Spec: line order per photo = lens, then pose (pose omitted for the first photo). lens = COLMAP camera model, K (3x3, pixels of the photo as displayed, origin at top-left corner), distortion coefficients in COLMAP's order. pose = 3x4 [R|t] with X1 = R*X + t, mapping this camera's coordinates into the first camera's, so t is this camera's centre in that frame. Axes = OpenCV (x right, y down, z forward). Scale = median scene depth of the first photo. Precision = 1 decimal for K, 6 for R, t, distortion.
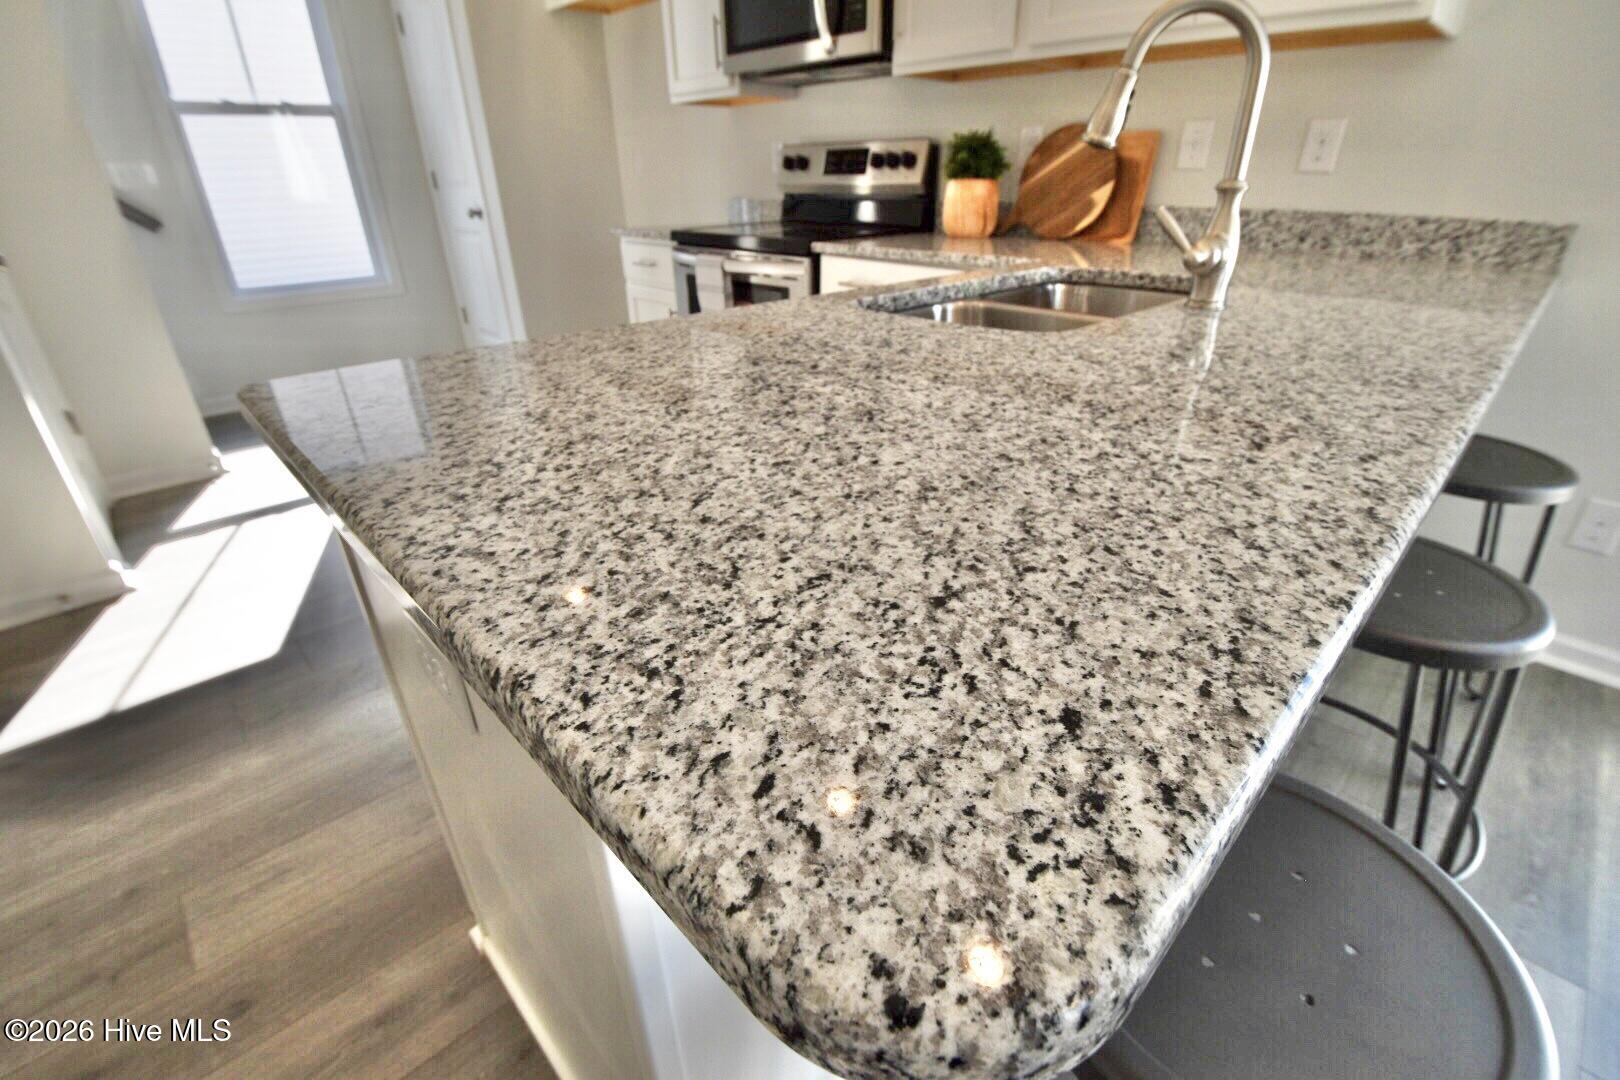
lens RADIAL K [[707.5, 0, 815.3], [0, 707.5, 552.9], [0, 0, 1]] dist [0.003640, -0.018746]
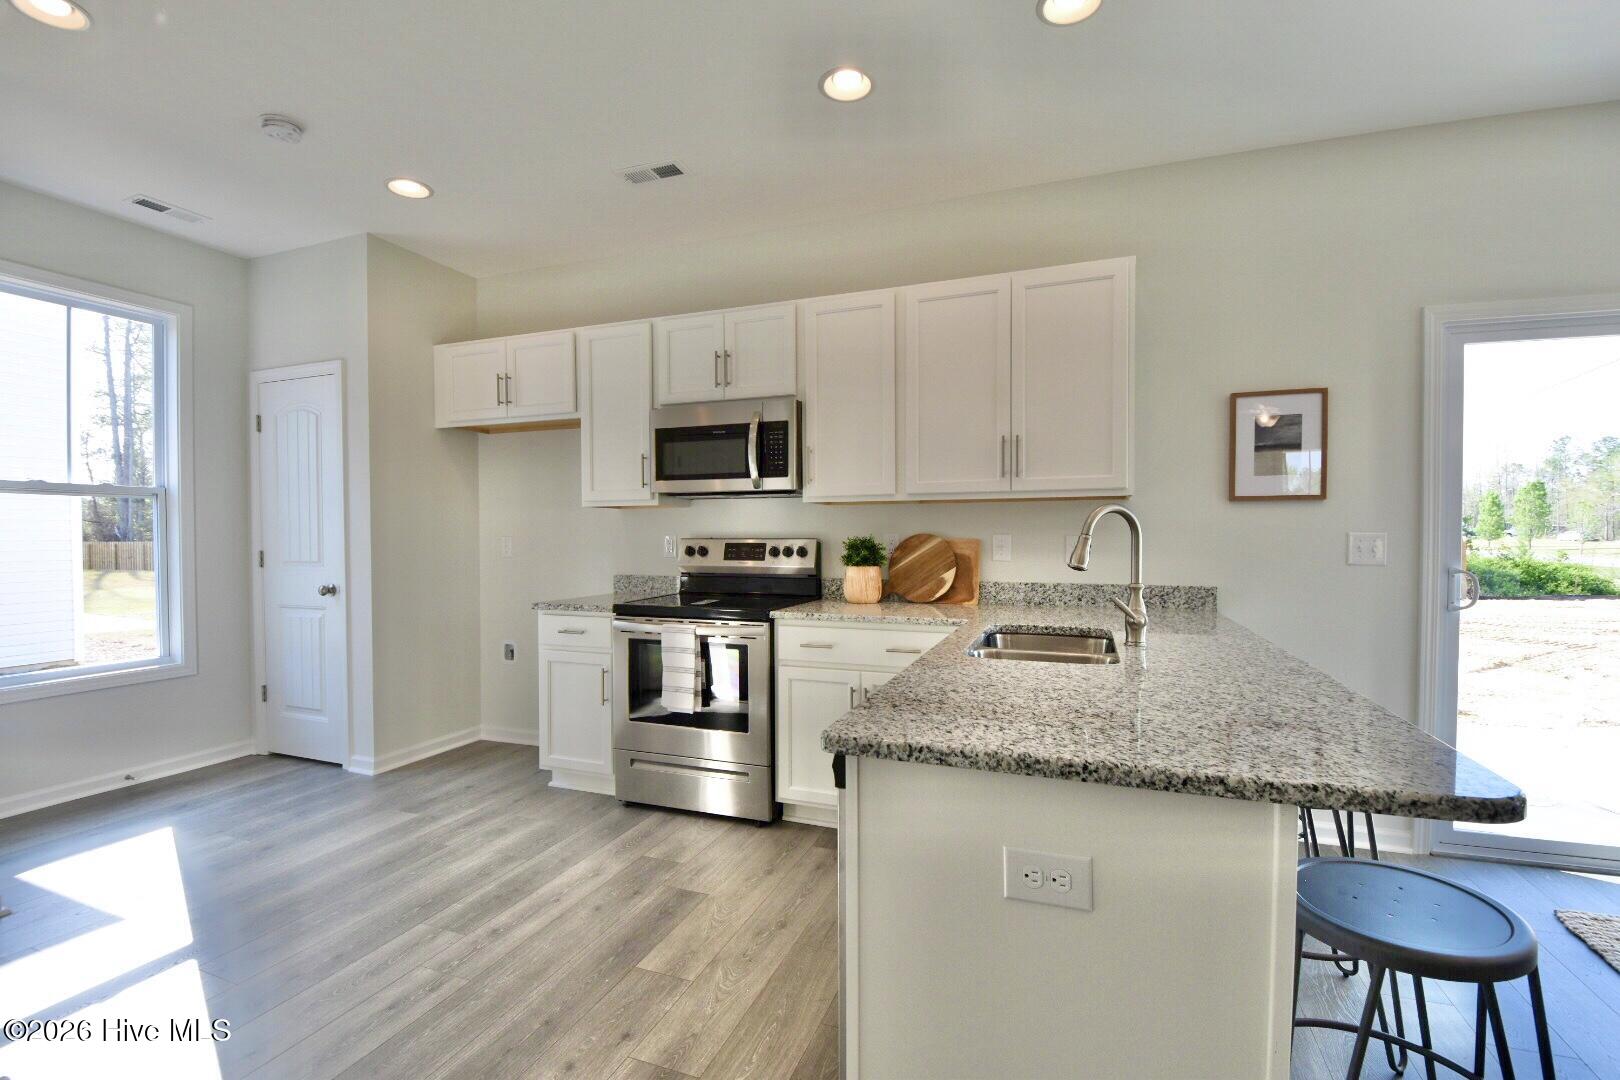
lens RADIAL K [[707.5, 0, 815.3], [0, 707.5, 552.9], [0, 0, 1]] dist [0.003640, -0.018746]
pose [[0.905892, -0.003694, 0.423492, -0.666031], [0.193839, 0.892690, -0.406855, 0.017754], [-0.376544, 0.450656, 0.809397, -0.193237]]
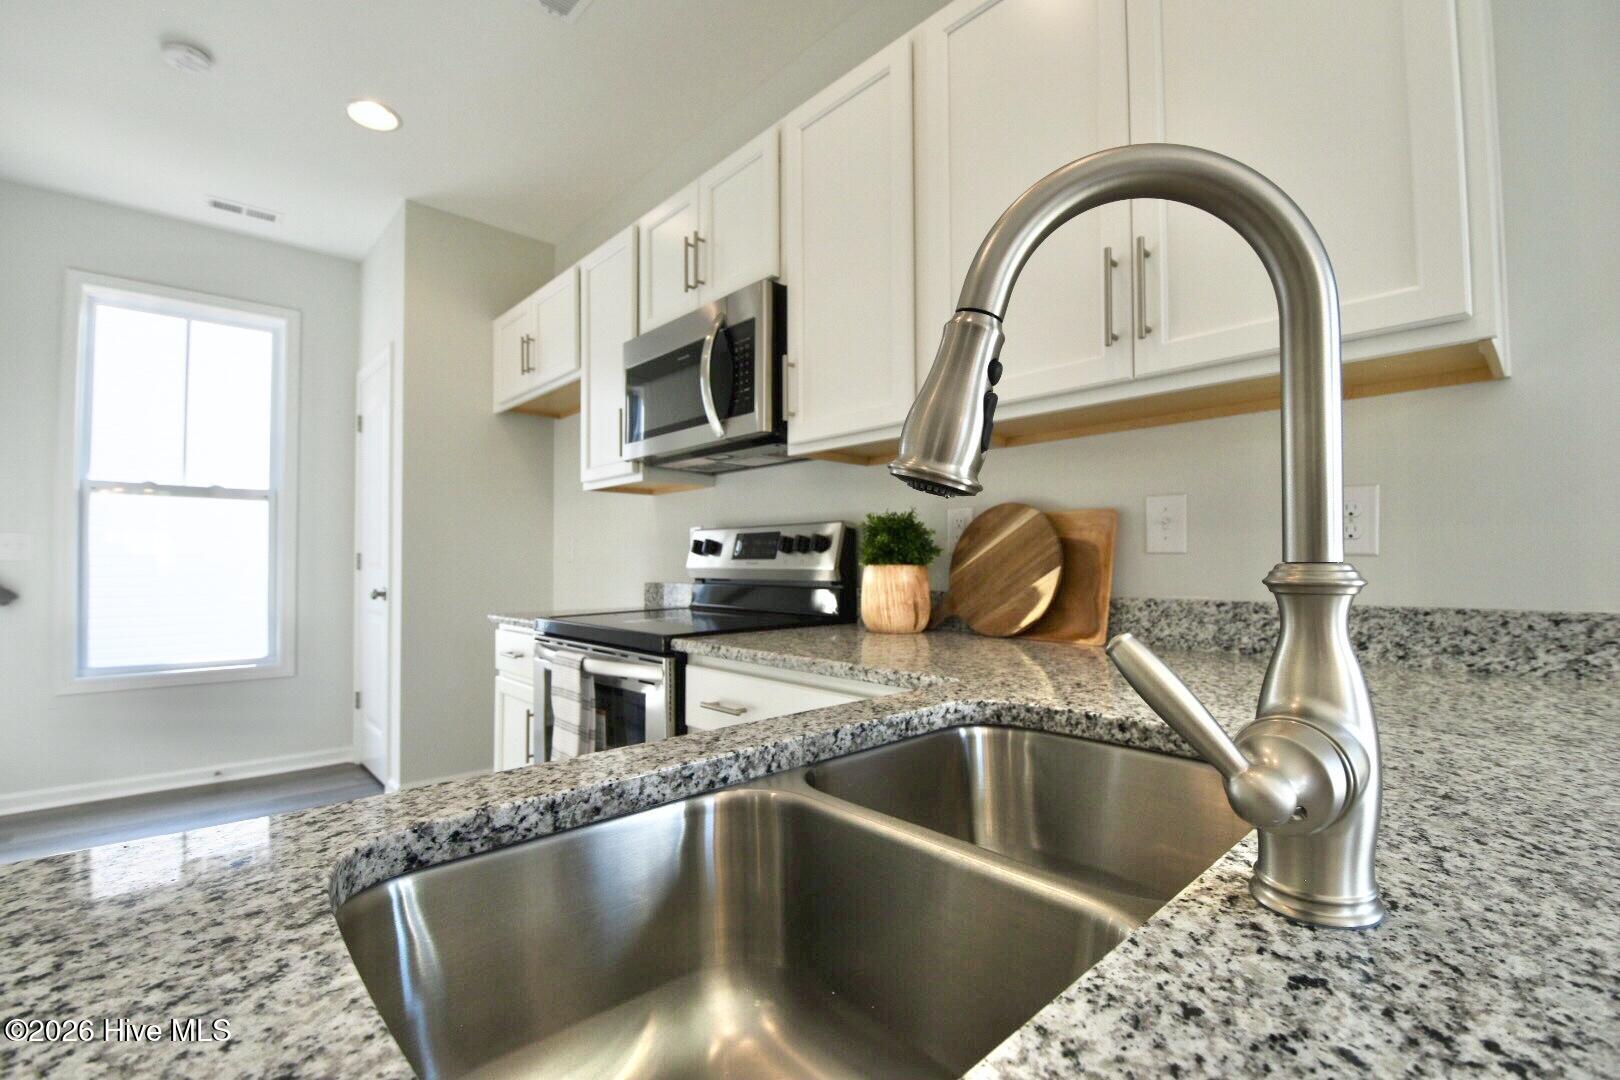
lens RADIAL K [[707.5, 0, 815.3], [0, 707.5, 552.9], [0, 0, 1]] dist [0.003640, -0.018746]
pose [[0.999837, 0.006183, -0.016982, 0.216360], [-0.013597, 0.876351, -0.481481, -0.223603], [0.011905, 0.481633, 0.876292, 0.424047]]
